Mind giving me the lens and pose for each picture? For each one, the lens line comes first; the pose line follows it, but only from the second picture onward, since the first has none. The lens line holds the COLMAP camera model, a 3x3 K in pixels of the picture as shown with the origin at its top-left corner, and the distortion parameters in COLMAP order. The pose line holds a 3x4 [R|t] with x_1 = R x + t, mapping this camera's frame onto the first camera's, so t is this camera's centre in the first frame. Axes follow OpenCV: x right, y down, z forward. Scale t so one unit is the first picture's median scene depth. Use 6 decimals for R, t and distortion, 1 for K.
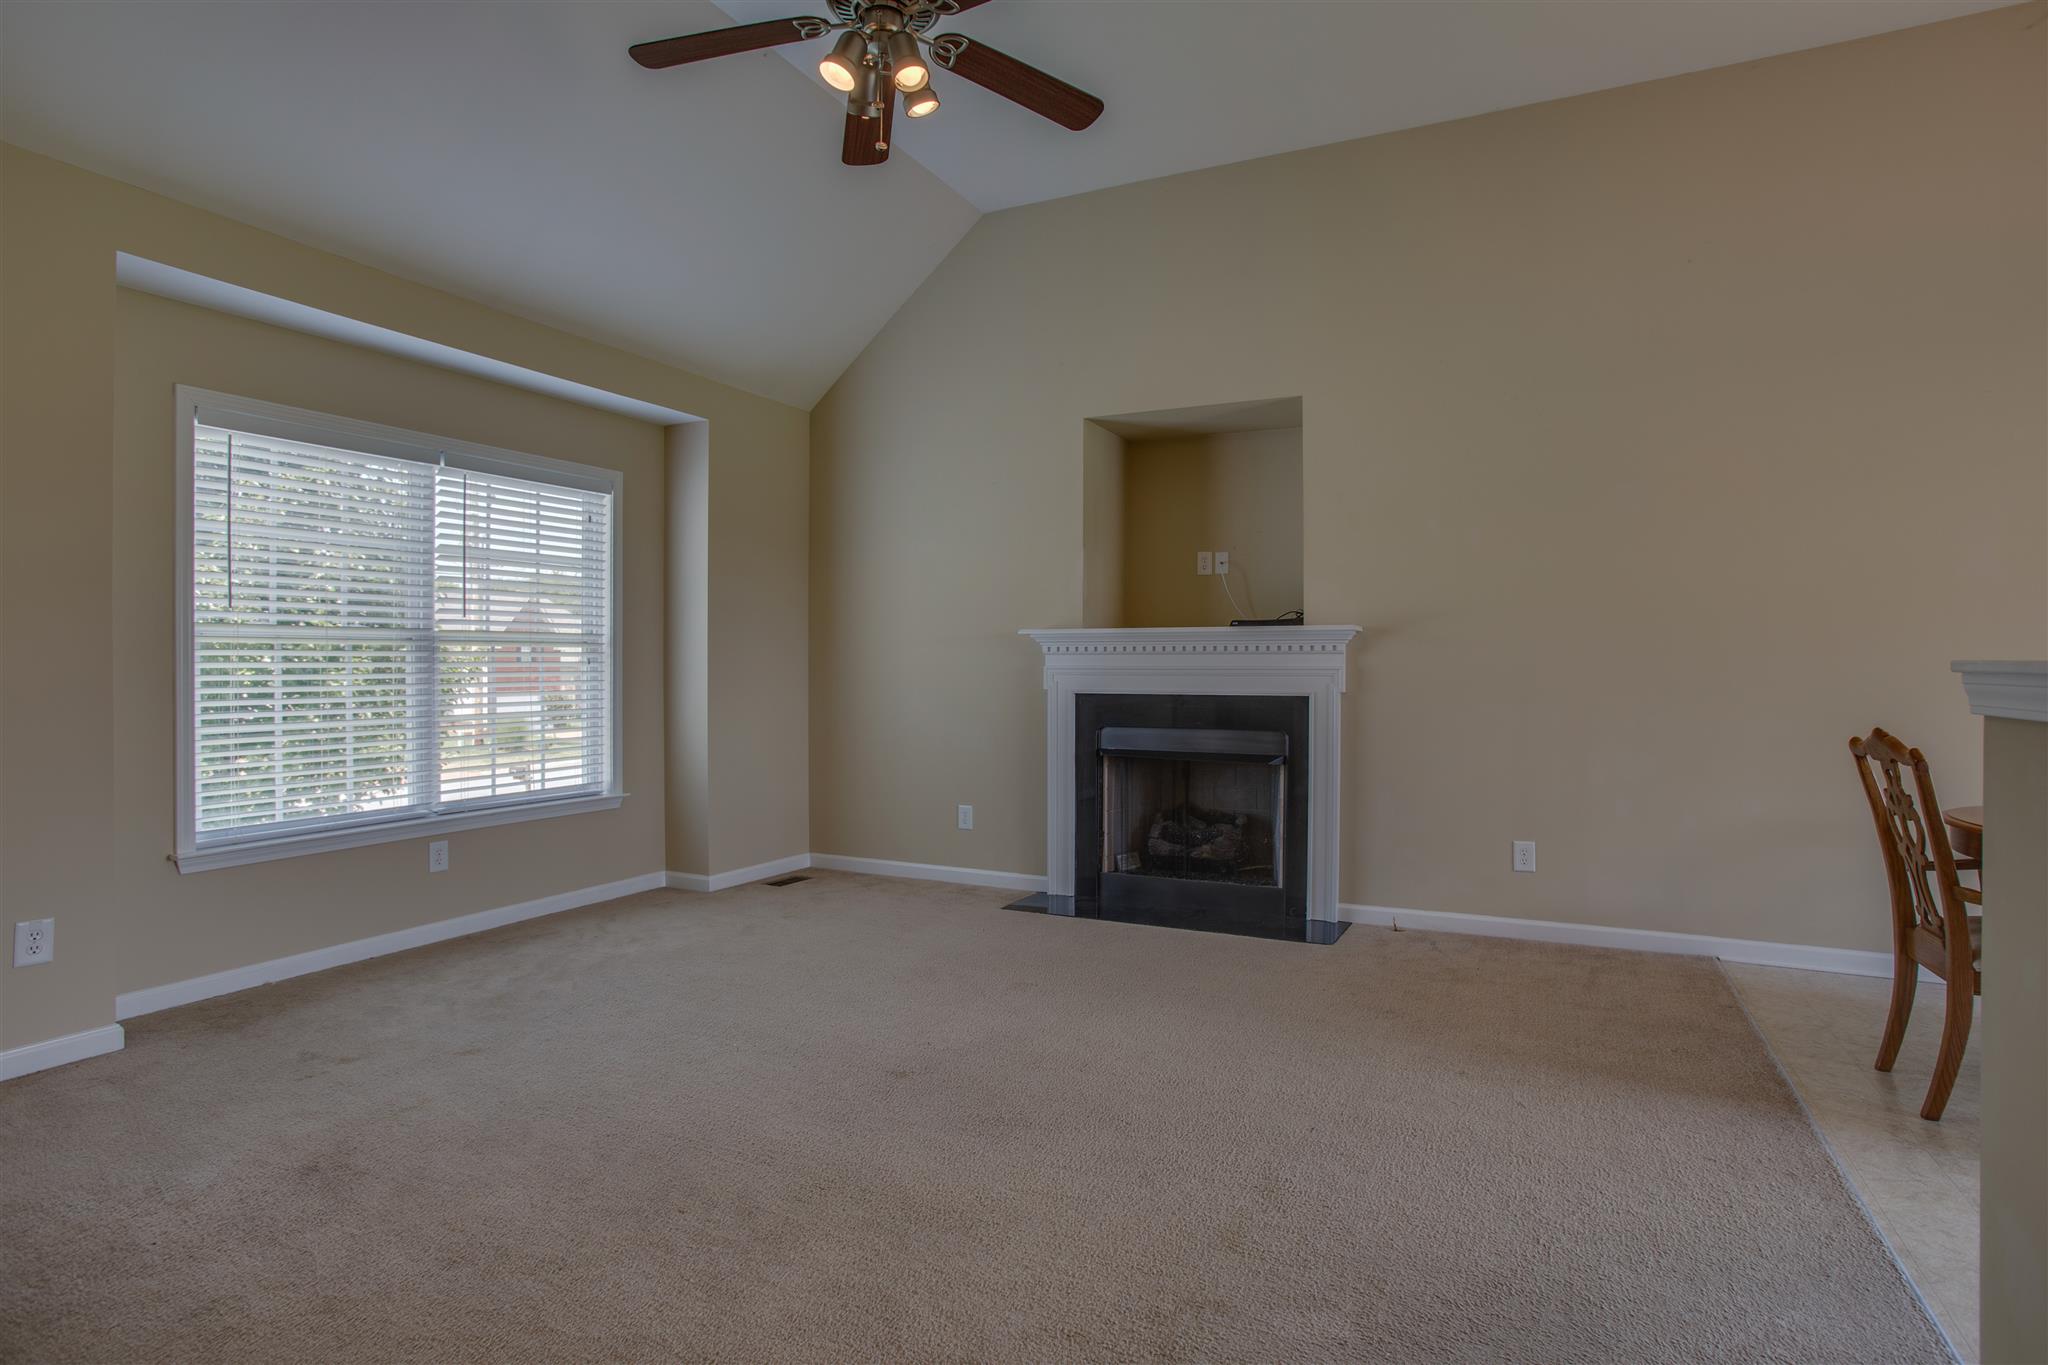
lens RADIAL K [[1062.3, 0, 1071.6], [0, 1062.3, 670.0], [0, 0, 1]] dist [-0.025251, 0.003283]
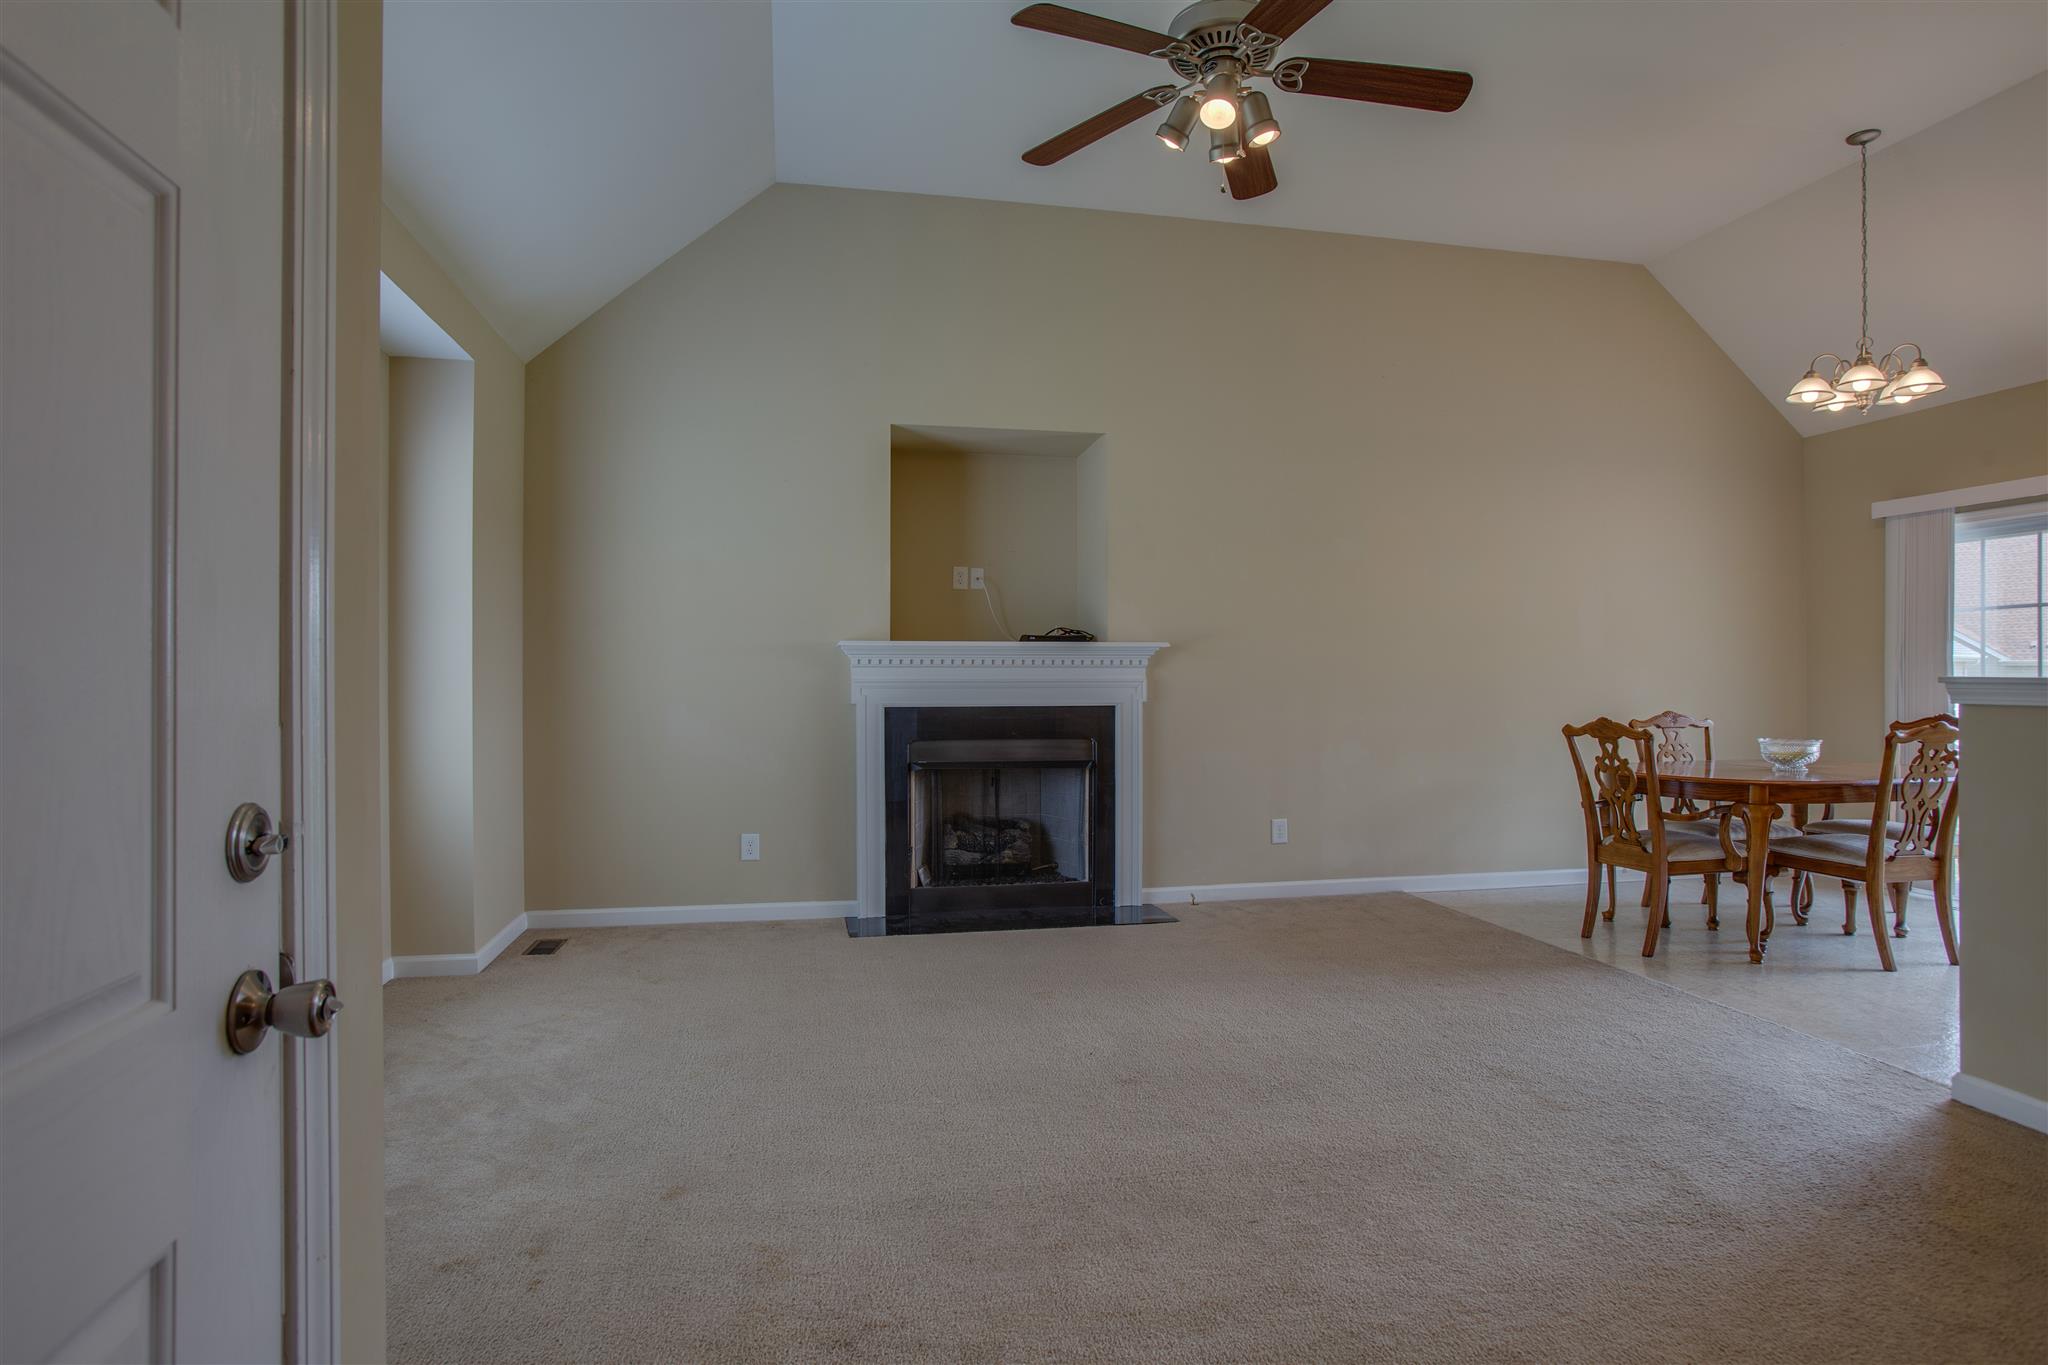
lens RADIAL K [[1062.3, 0, 1047.1], [0, 1062.3, 680.7], [0, 0, 1]] dist [-0.025251, 0.003283]
pose [[0.807104, -0.004225, 0.590394, -0.458810], [0.004269, 0.999990, 0.001320, -0.003099], [-0.590394, 0.001455, 0.807114, 0.133889]]
